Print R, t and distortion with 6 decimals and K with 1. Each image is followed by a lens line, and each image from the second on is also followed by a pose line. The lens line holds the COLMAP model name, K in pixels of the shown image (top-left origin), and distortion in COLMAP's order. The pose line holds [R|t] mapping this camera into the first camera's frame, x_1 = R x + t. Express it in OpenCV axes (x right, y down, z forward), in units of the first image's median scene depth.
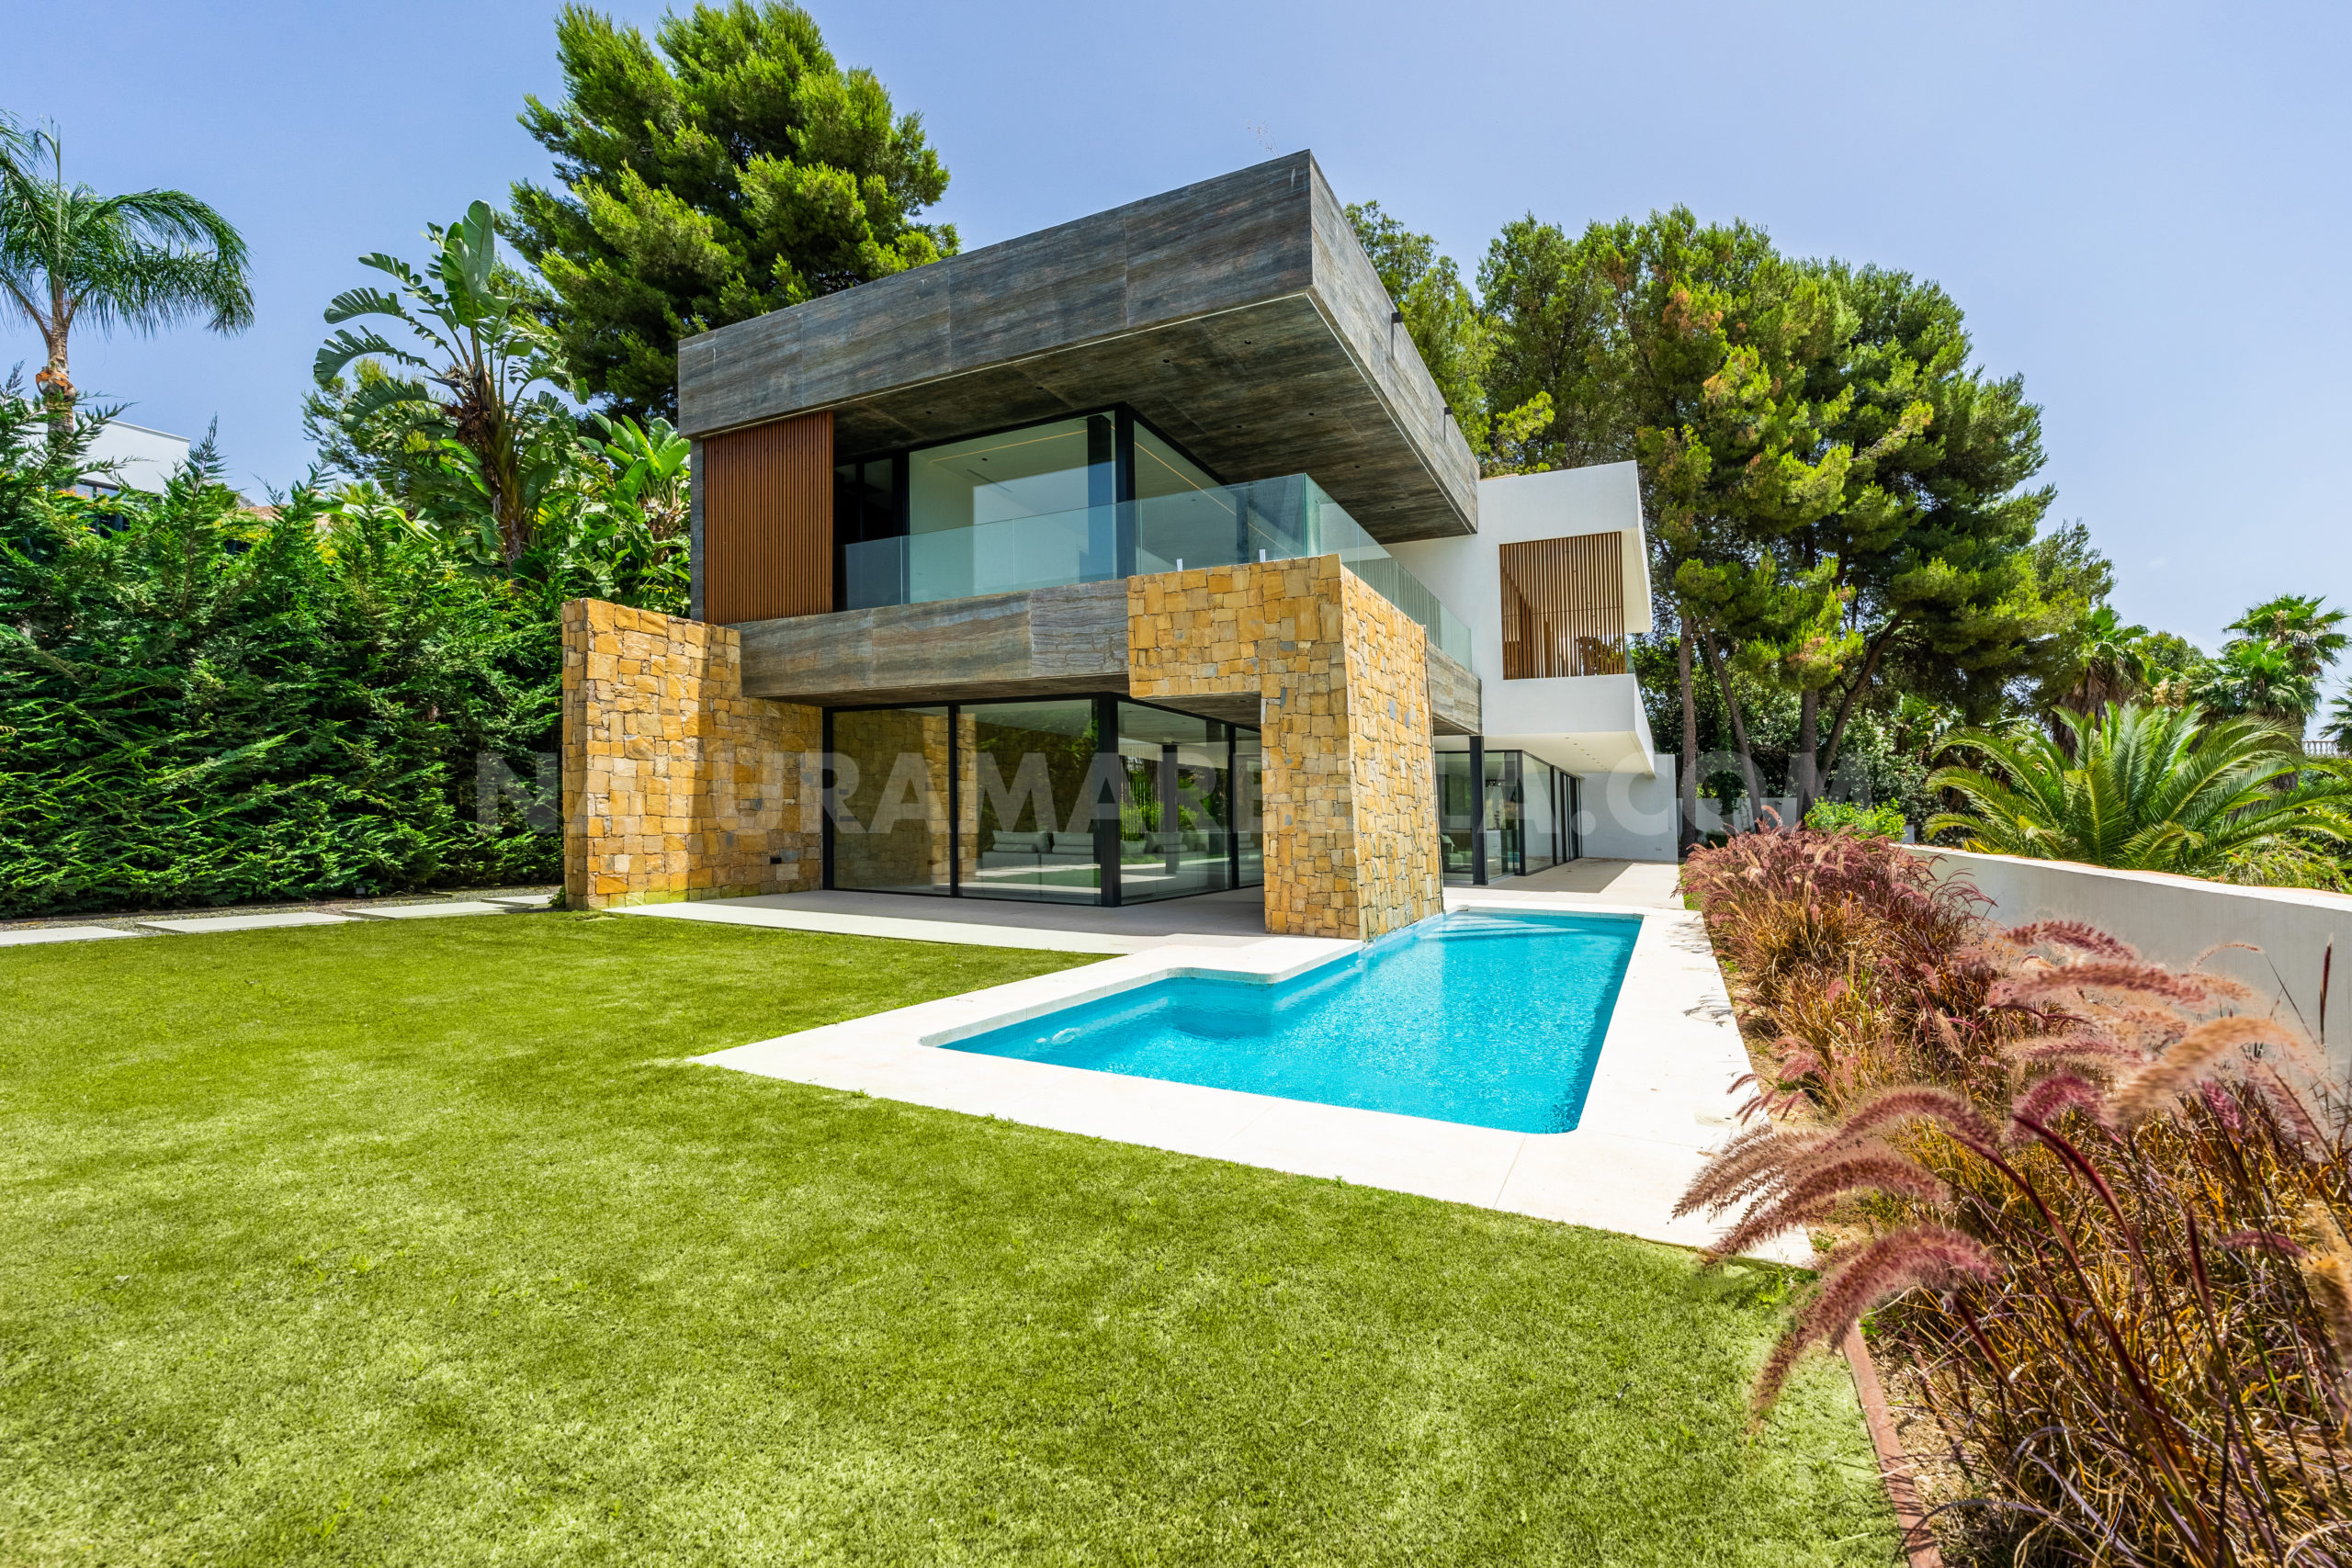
lens RADIAL K [[844.0, 0, 1316.1], [0, 844.0, 793.7], [0, 0, 1]] dist [-0.006911, -0.000036]
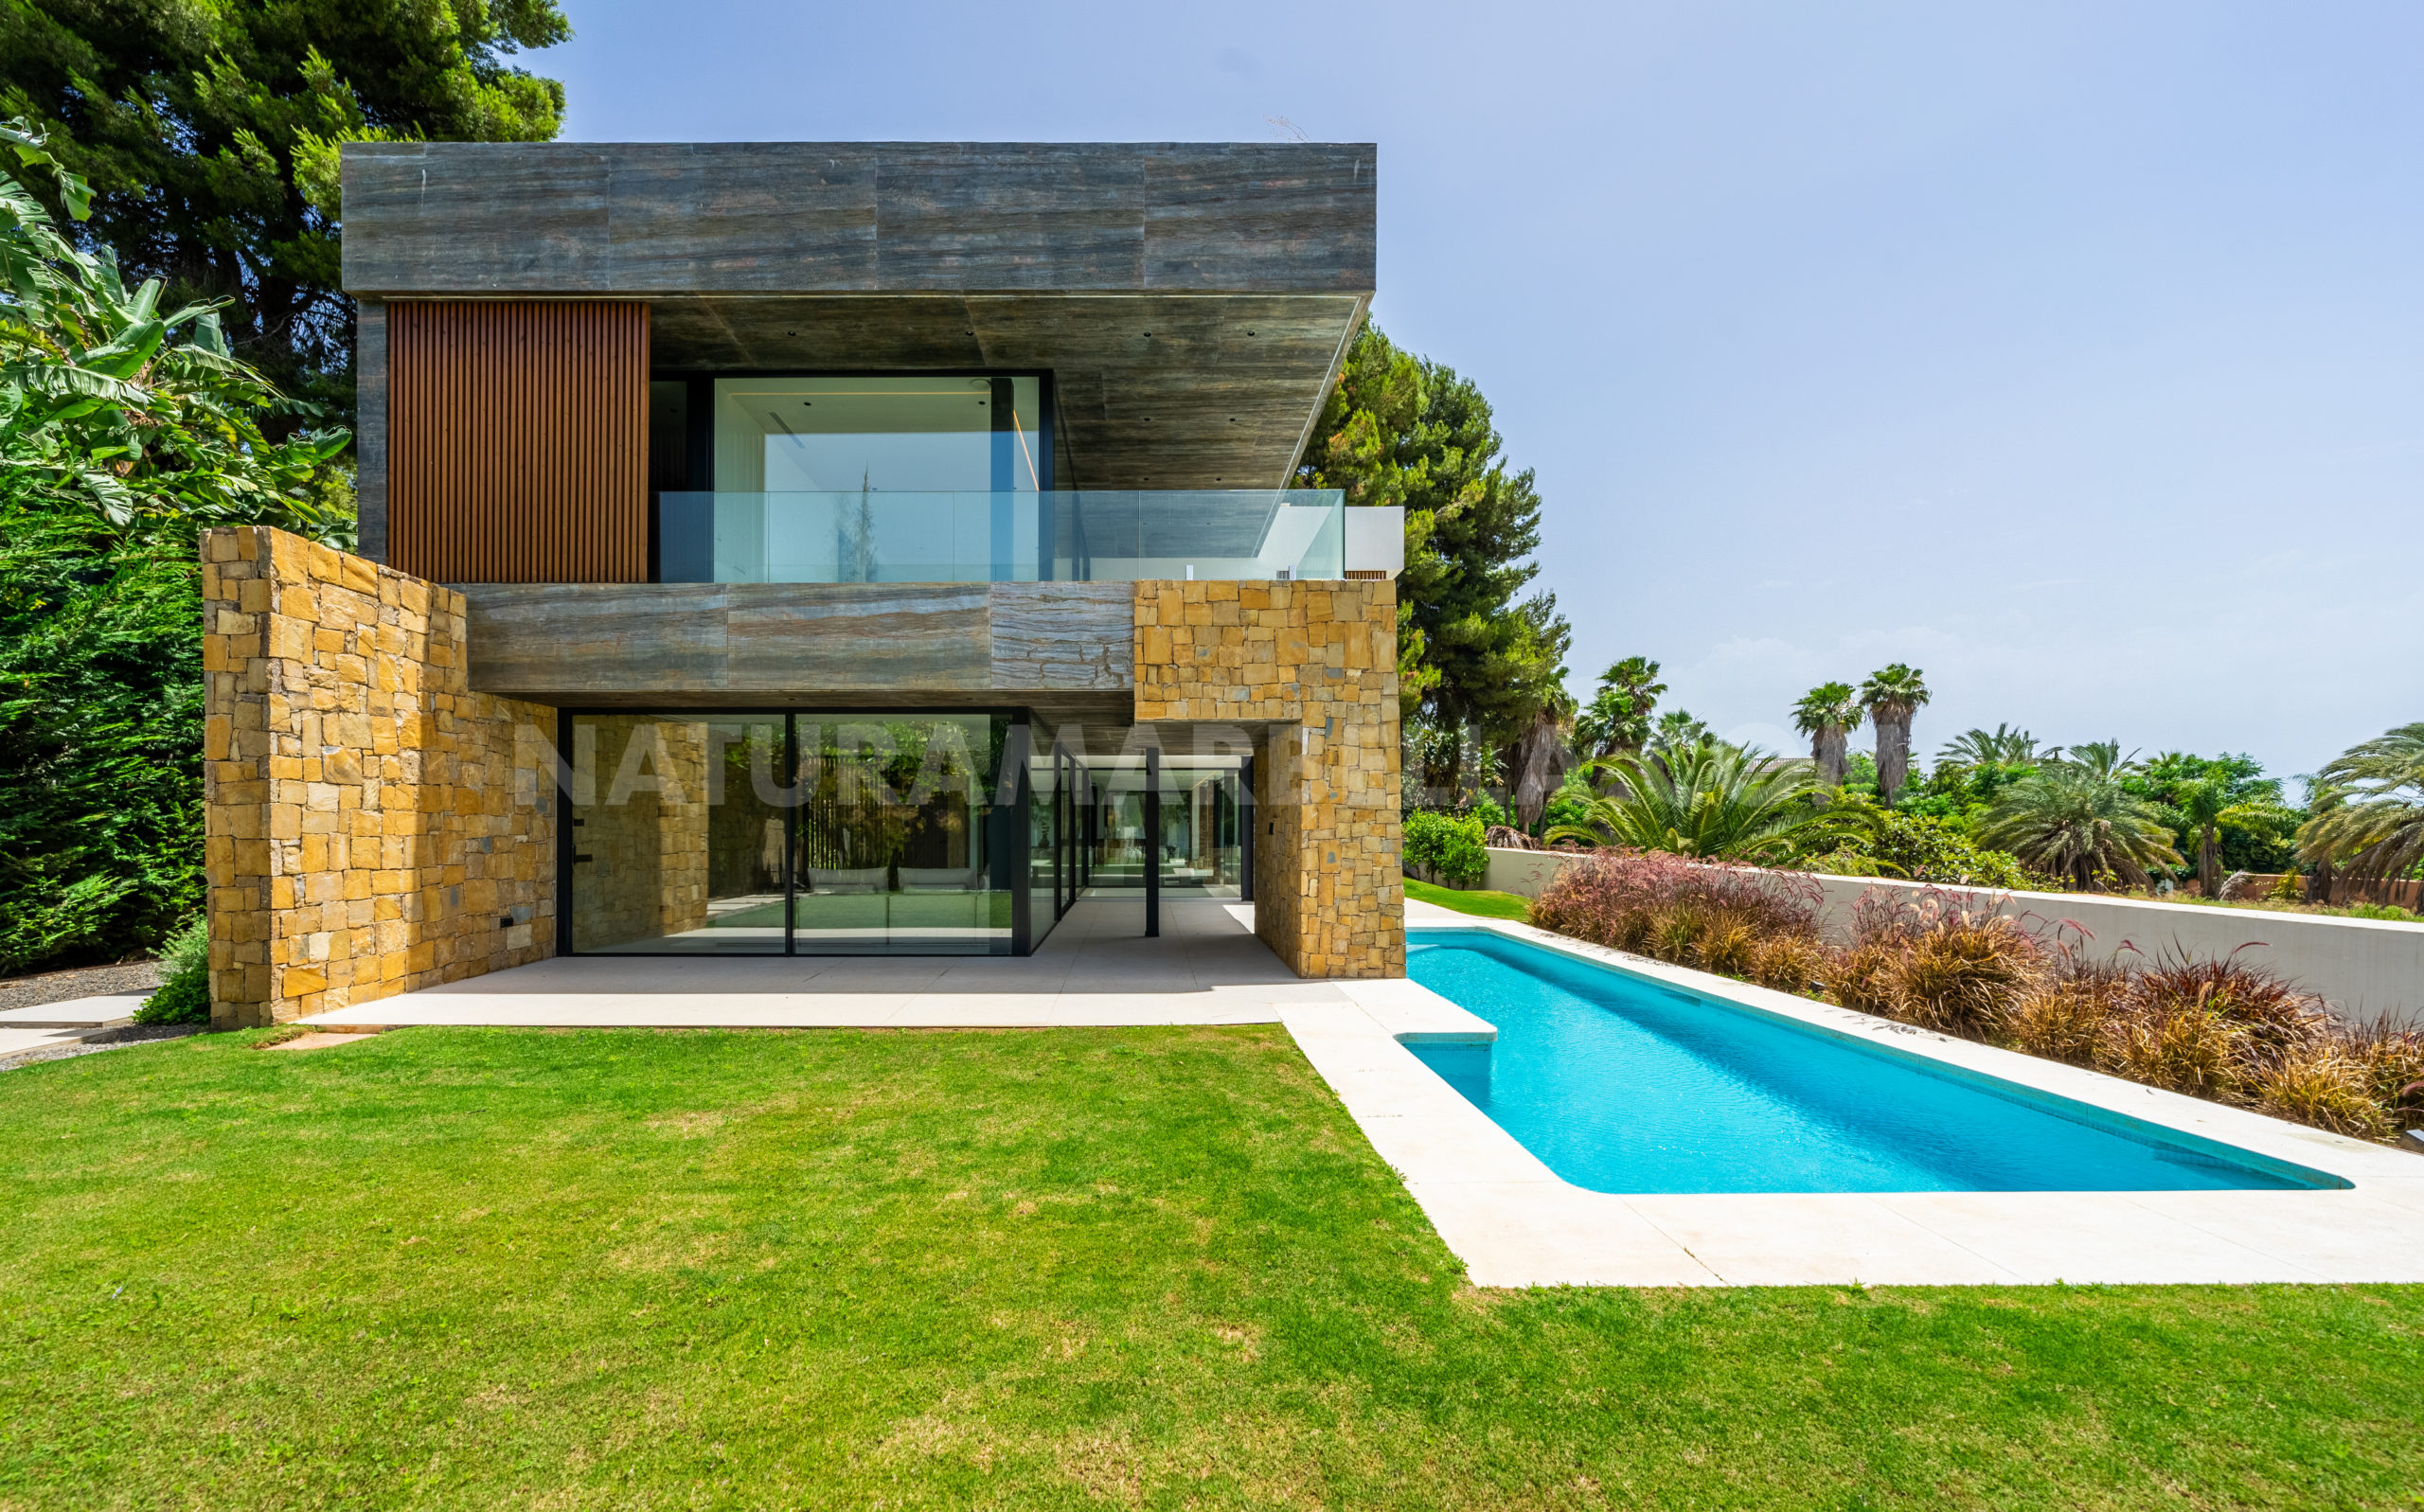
lens RADIAL K [[824.5, 0, 1206.8], [0, 824.5, 816.9], [0, 0, 1]] dist [-0.006237, -0.000031]
pose [[0.928498, -0.008420, 0.371242, -0.405913], [0.001396, 0.999815, 0.019183, -0.025788], [-0.371335, -0.017293, 0.928338, 0.158958]]
